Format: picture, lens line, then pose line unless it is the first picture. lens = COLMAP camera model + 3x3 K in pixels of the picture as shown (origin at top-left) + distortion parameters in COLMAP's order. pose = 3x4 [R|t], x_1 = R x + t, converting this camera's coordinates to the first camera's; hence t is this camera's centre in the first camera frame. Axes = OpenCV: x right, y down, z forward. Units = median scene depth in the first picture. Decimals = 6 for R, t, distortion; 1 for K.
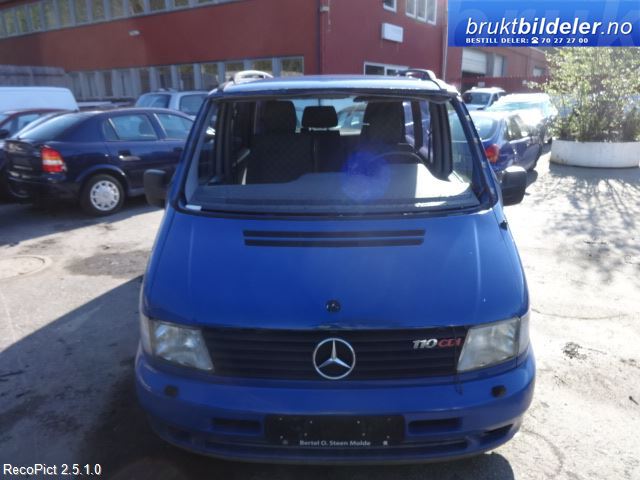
lens RADIAL K [[475.0, 0, 320.0], [0, 475.0, 240.0], [0, 0, 1]] dist [-0.009271, 0.000990]
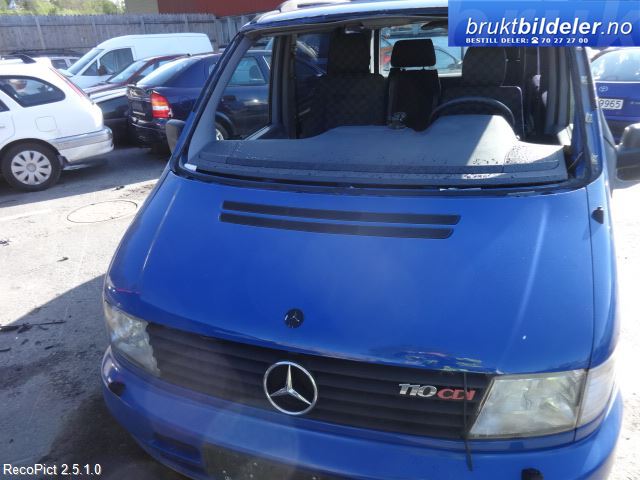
lens RADIAL K [[475.0, 0, 320.0], [0, 475.0, 240.0], [0, 0, 1]] dist [-0.009271, 0.000990]
pose [[0.953725, 0.083568, -0.288835, 0.202465], [-0.050944, 0.991624, 0.118689, -0.051396], [0.296334, -0.098482, 0.949993, 0.256091]]
